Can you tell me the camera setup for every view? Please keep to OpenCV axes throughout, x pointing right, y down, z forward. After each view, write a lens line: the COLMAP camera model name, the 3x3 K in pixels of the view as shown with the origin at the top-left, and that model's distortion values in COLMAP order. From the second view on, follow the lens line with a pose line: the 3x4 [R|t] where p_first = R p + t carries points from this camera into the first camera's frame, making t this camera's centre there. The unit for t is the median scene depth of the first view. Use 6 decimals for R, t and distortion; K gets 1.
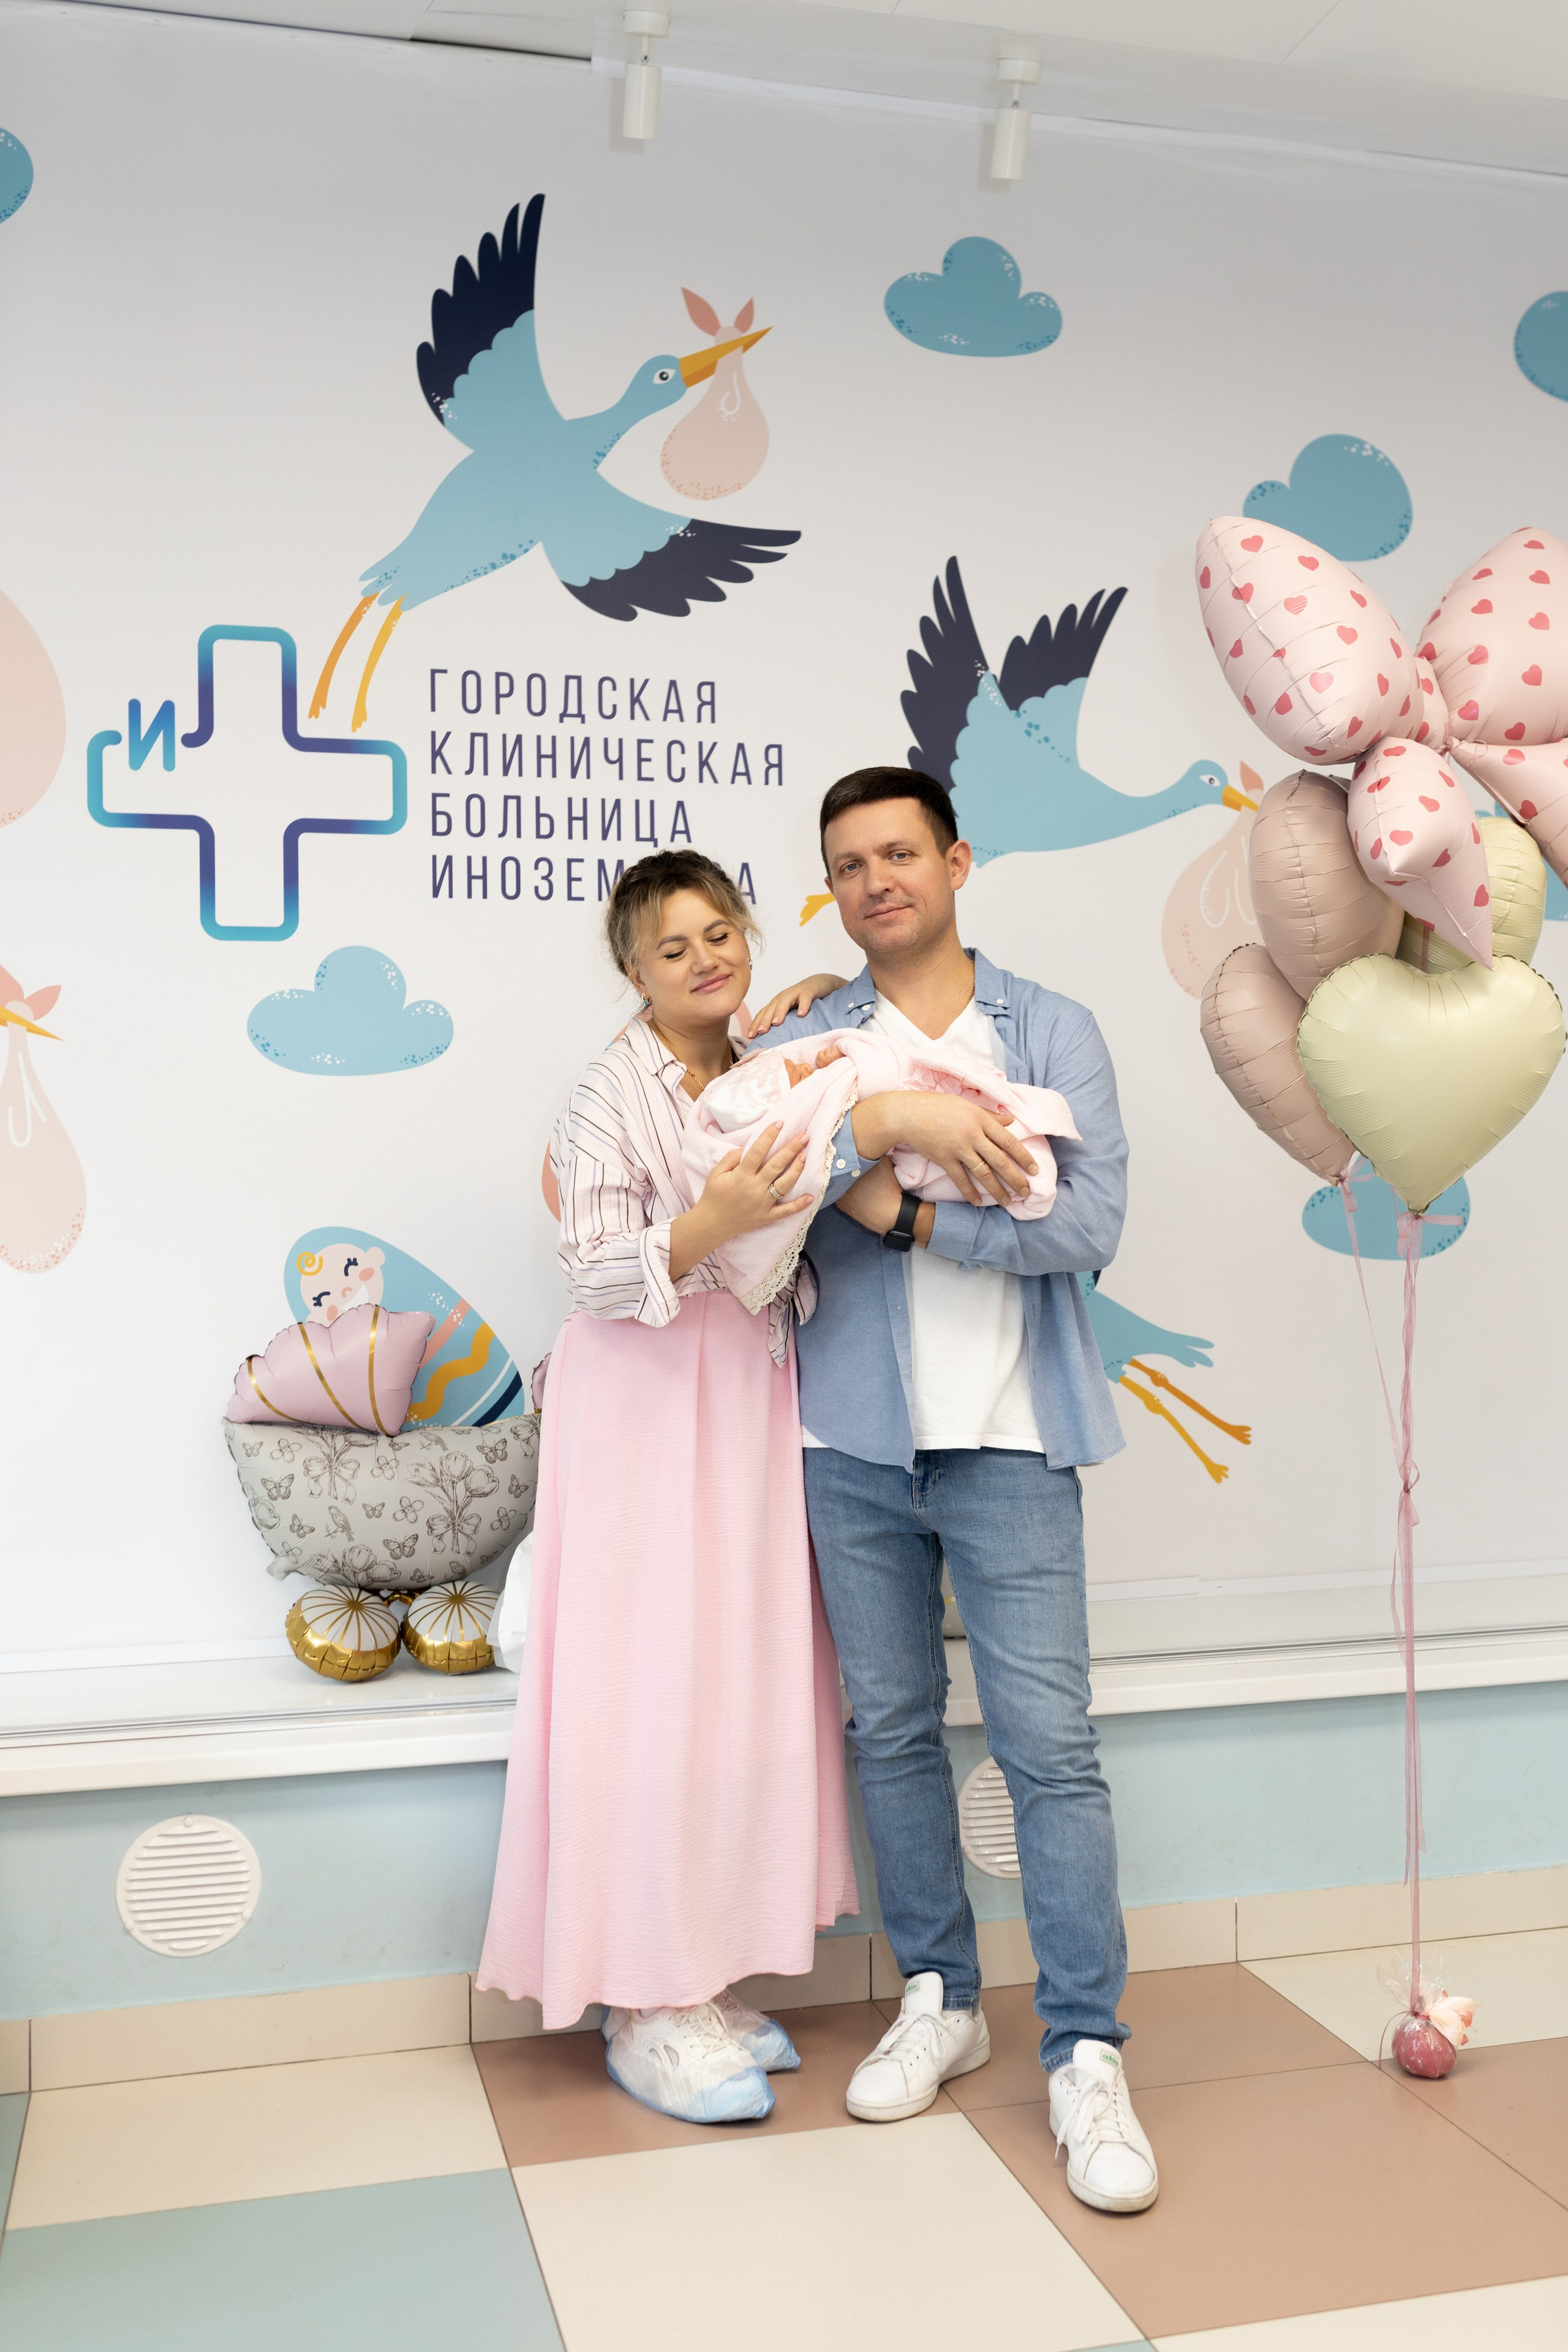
lens RADIAL K [[2224.8, 0, 788.0], [0, 2224.8, 1169.2], [0, 0, 1]] dist [-0.006614, 0.009961]
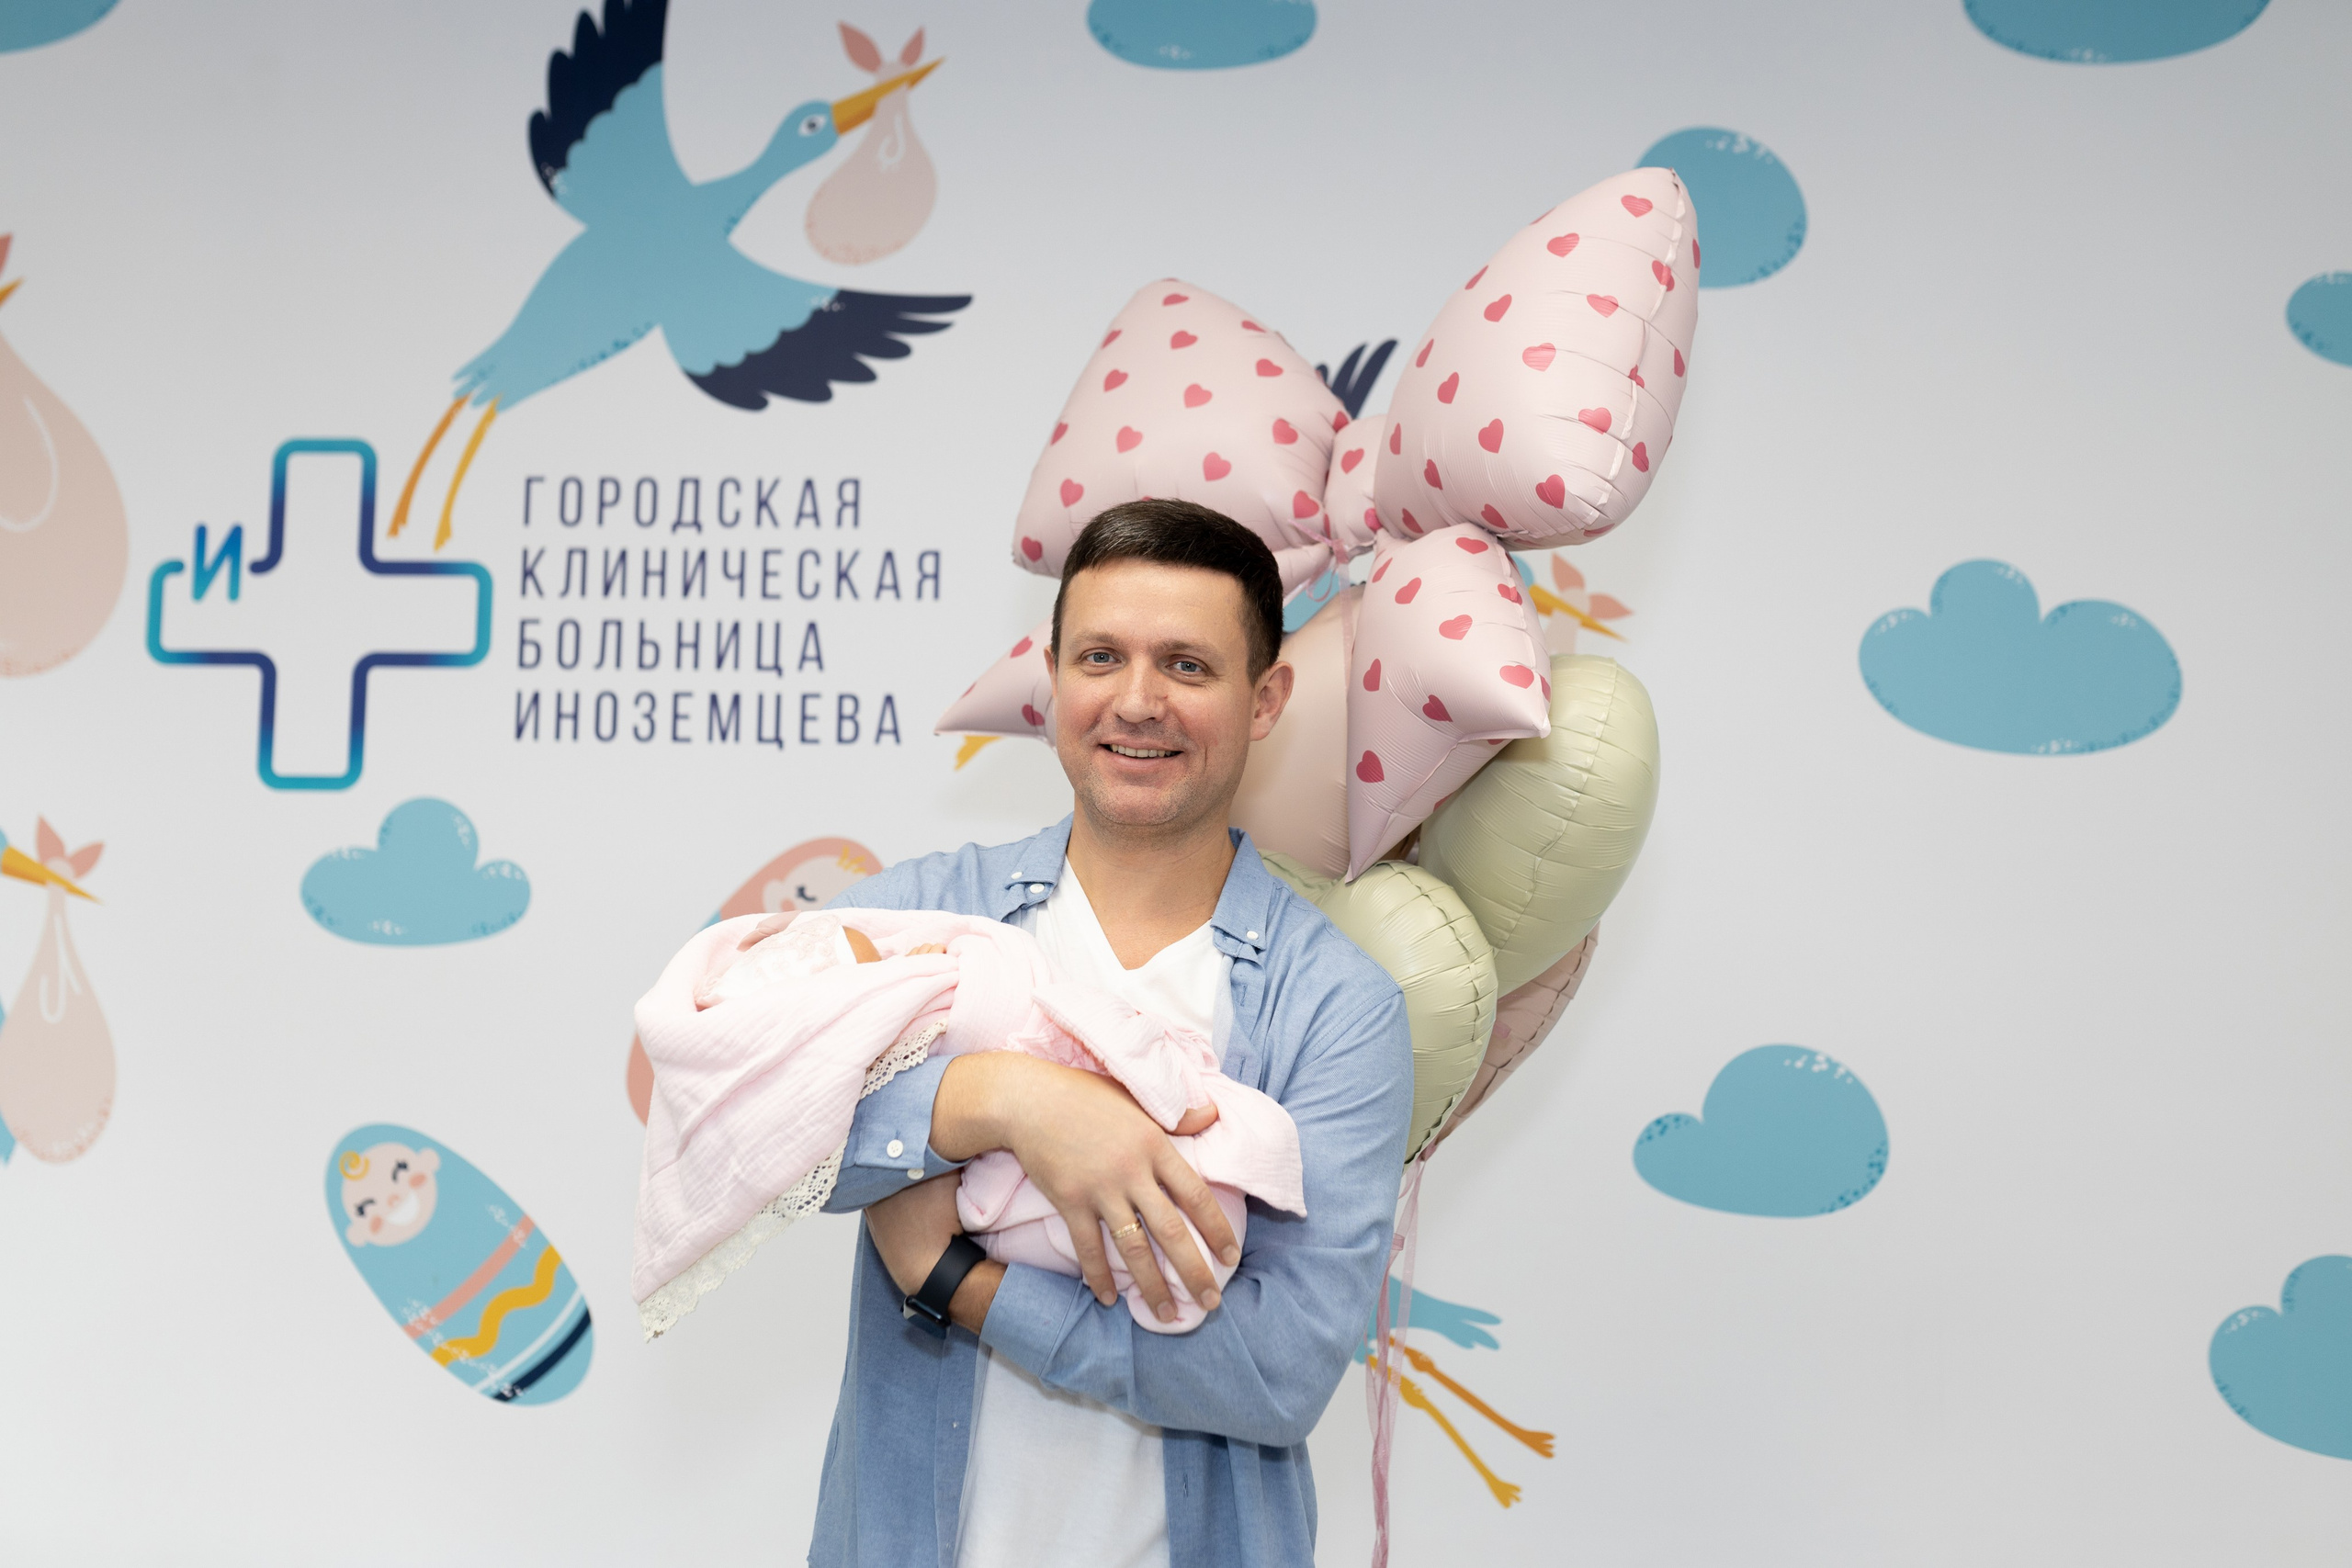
lens RADIAL K [[2234.5, 0, 1176.0], [0, 2234.5, 784.0], [0, 0, 1]] dist [0.000701, 0.000771]
pose [[0.955504, 0.001580, -0.294975, 0.332563], [-0.024090, 0.997064, -0.072691, -0.047902], [0.293994, 0.076563, 0.952736, 0.250437]]
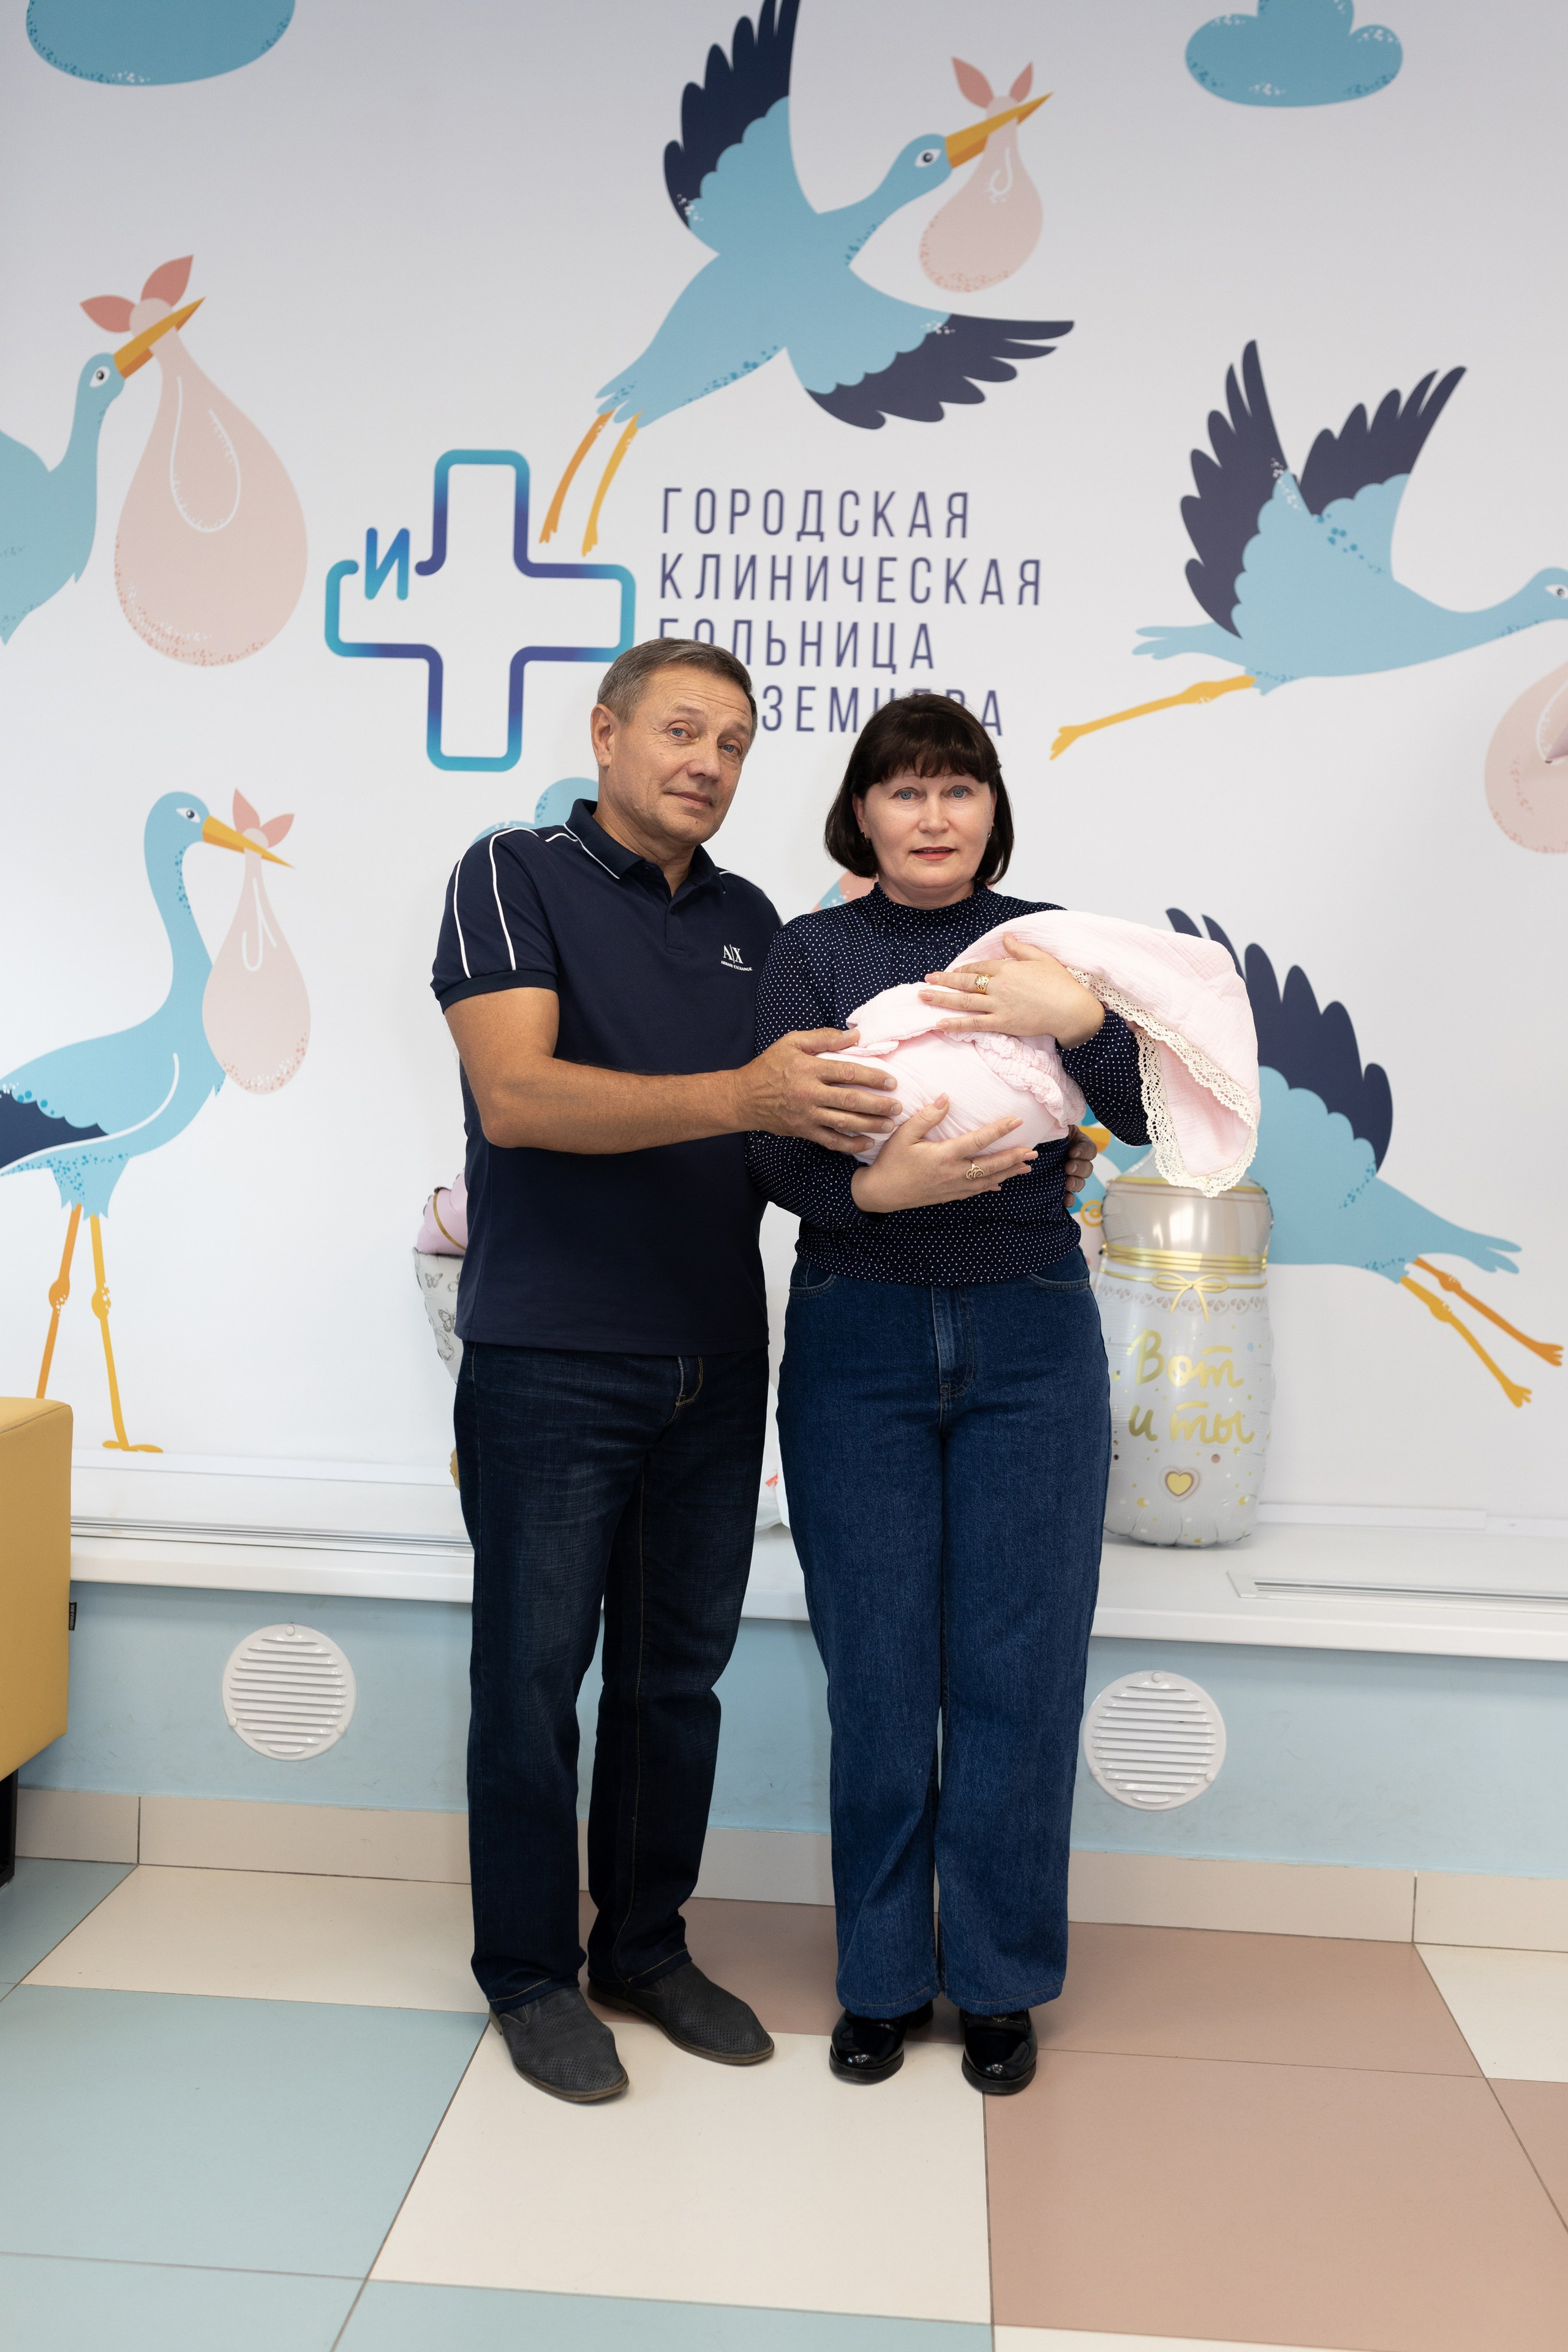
lens RADIAL K [[2224.8, 0, 788.0], [0, 2224.8, 1169.2], [0, 0, 1]] dist [-0.006614, 0.009961]
pose [[0.945839, 0.058865, -0.319253, 0.210773], [-0.043014, 0.997477, 0.056483, 0.012040], [0.321772, -0.039691, 0.945985, 0.094371]]
